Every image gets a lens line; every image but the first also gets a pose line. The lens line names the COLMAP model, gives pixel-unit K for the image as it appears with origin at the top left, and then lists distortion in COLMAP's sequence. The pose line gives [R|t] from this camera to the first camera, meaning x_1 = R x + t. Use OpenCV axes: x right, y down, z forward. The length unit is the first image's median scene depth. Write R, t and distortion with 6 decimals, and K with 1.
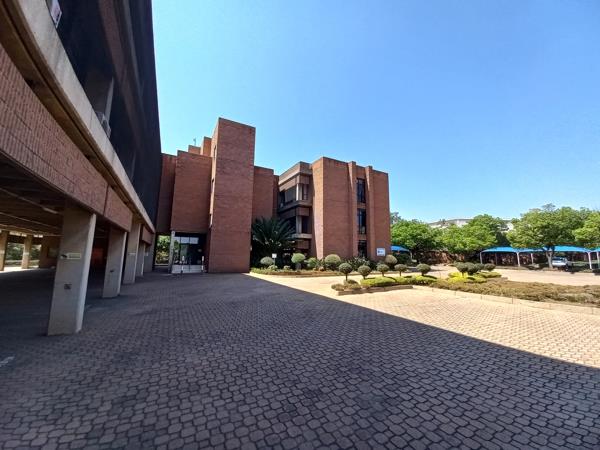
lens RADIAL K [[236.3, 0, 302.7], [0, 236.3, 223.5], [0, 0, 1]] dist [-0.000640, -0.004030]
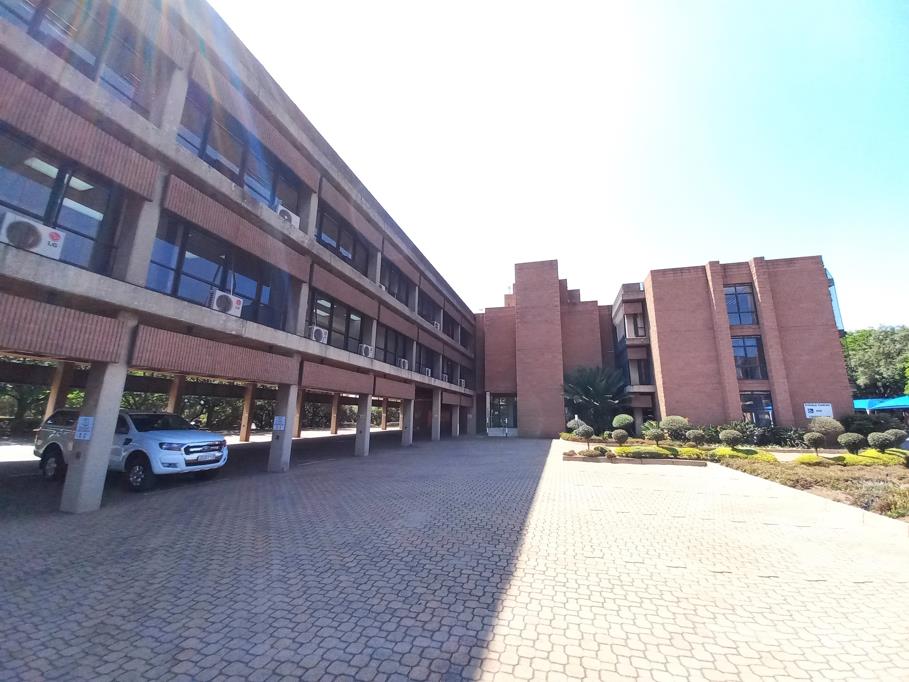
lens RADIAL K [[357.9, 0, 454.9], [0, 357.9, 332.8], [0, 0, 1]] dist [-0.000640, -0.004030]
pose [[0.701319, -0.163646, -0.693810, 0.365613], [0.091078, 0.985886, -0.140473, -0.011226], [0.707005, 0.035326, 0.706325, -0.121894]]
